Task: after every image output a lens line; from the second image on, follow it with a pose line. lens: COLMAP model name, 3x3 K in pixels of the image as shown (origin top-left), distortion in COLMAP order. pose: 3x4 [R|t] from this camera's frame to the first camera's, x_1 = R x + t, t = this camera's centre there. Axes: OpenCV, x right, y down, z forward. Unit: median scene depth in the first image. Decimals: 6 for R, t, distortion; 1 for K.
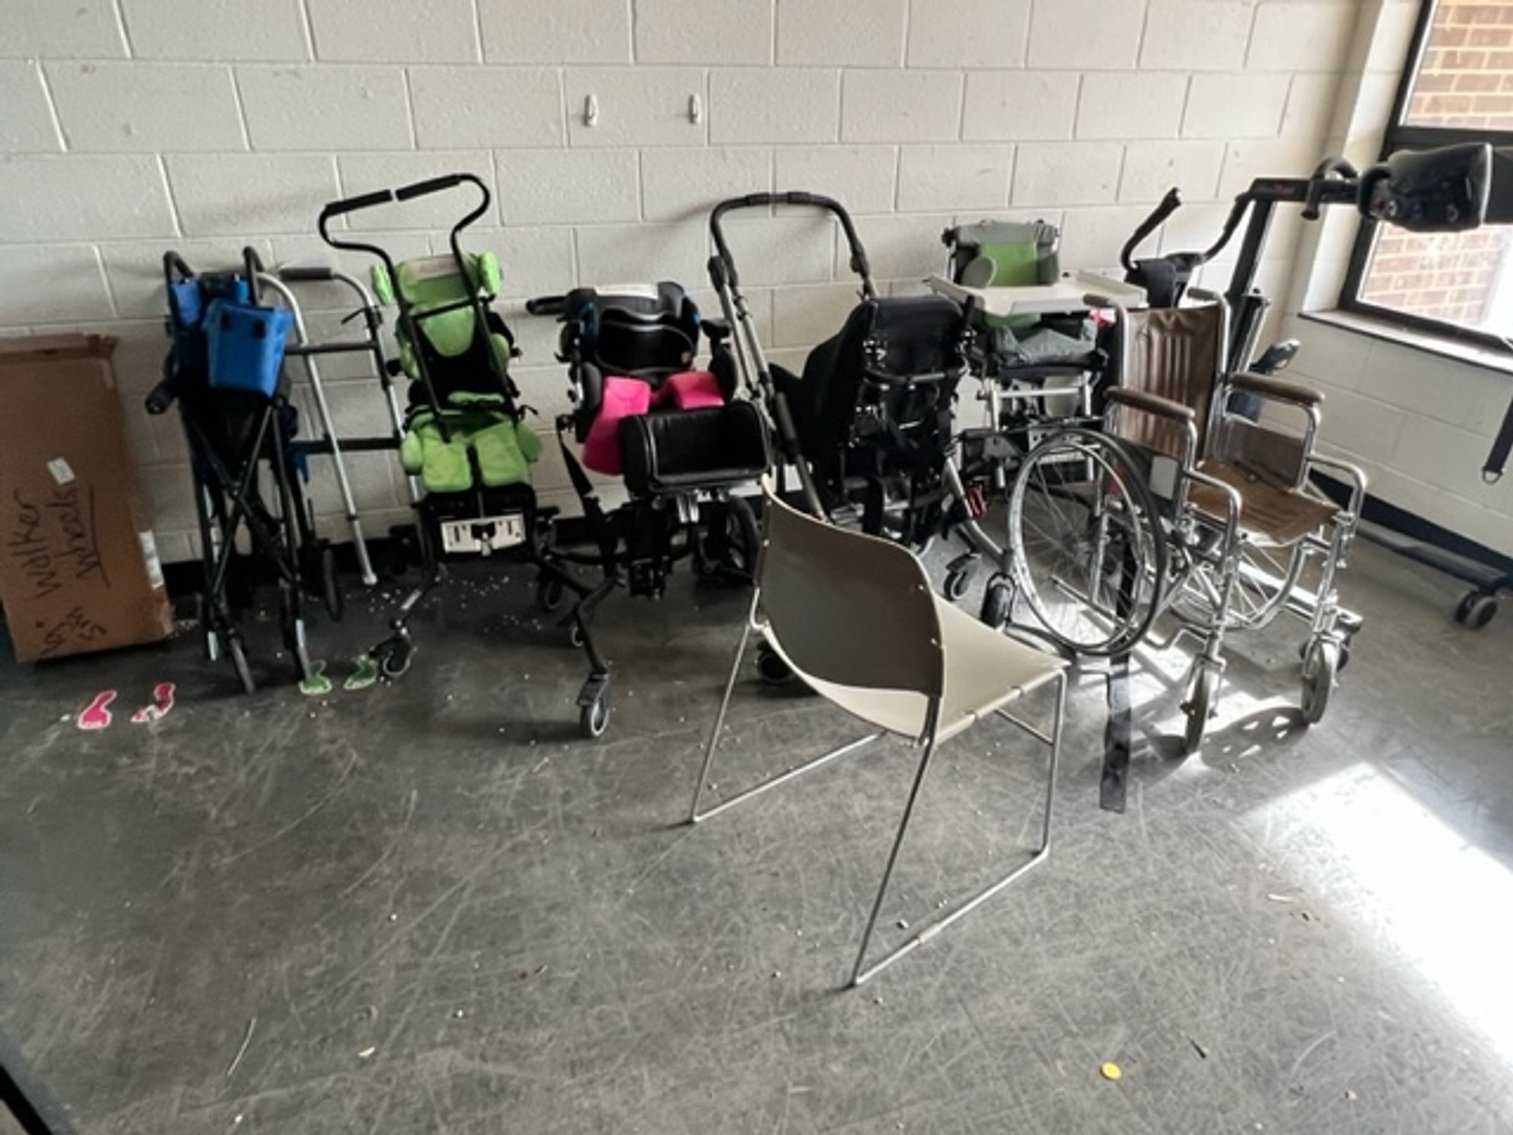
lens RADIAL K [[902.4, 0, 756.5], [0, 902.4, 567.5], [0, 0, 1]] dist [-0.011639, 0.000199]
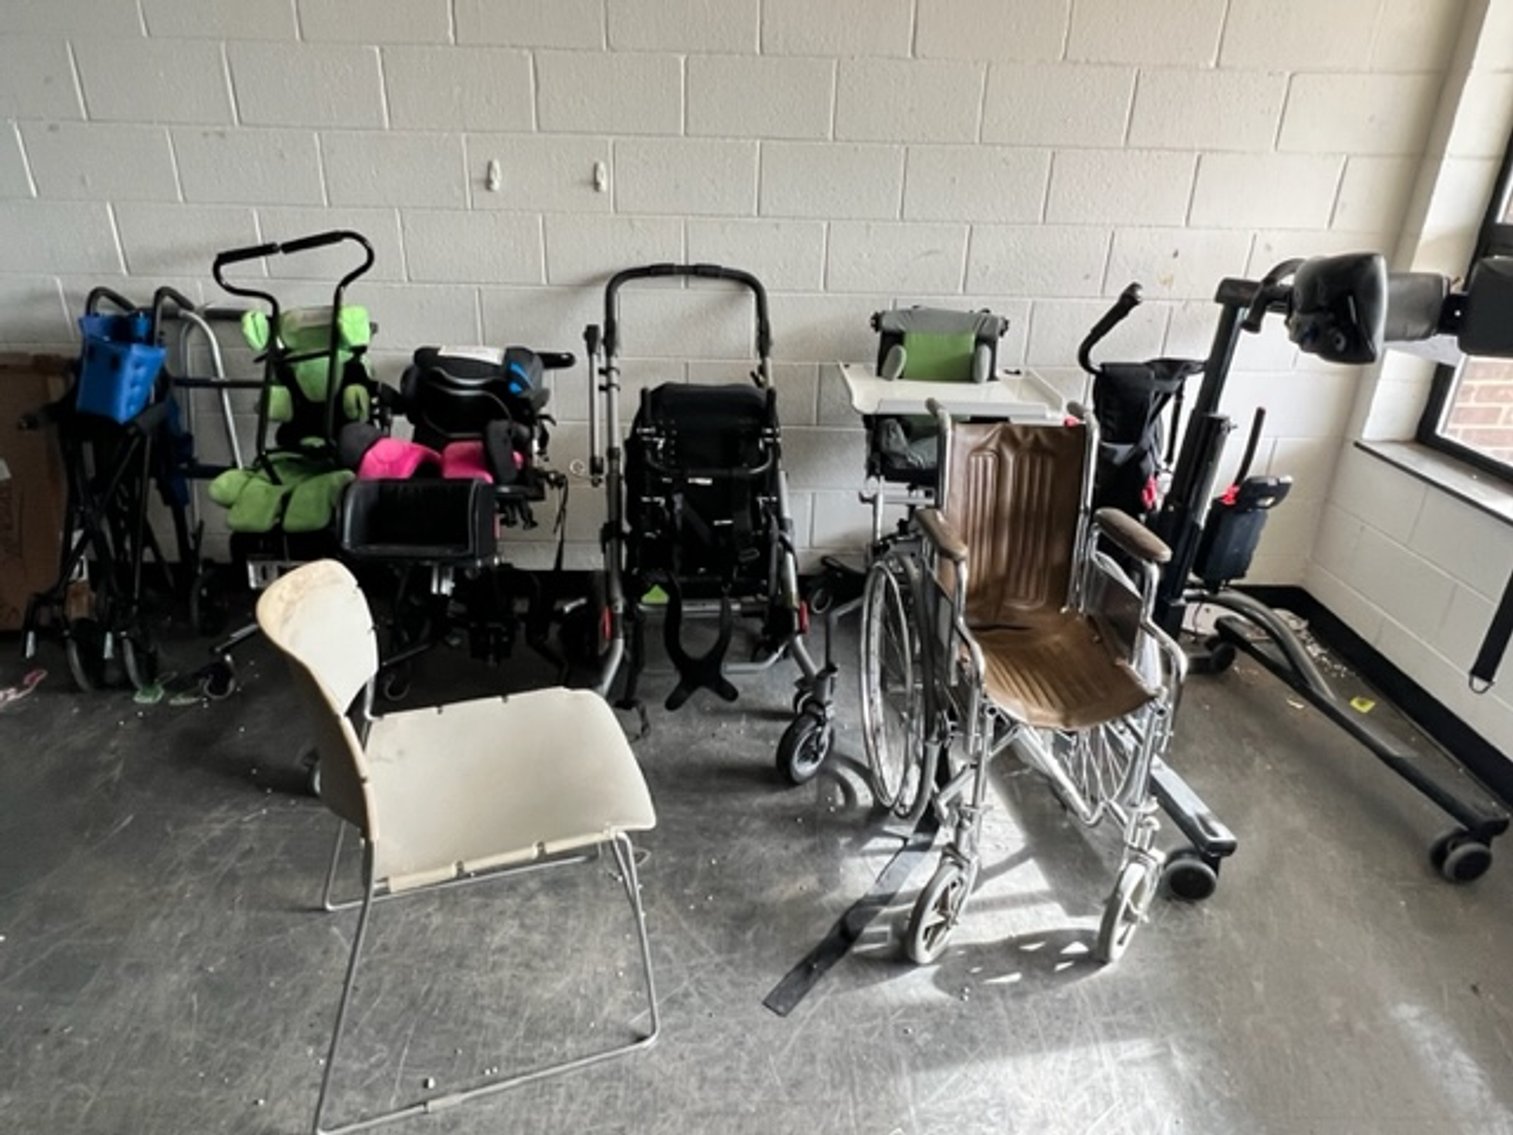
lens RADIAL K [[910.0, 0, 756.5], [0, 910.0, 567.5], [0, 0, 1]] dist [-0.010559, -0.002853]
pose [[0.960048, 0.135770, -0.244691, 0.402361], [-0.149983, 0.987866, -0.040329, -0.075389], [0.236246, 0.075418, 0.968762, 0.114851]]
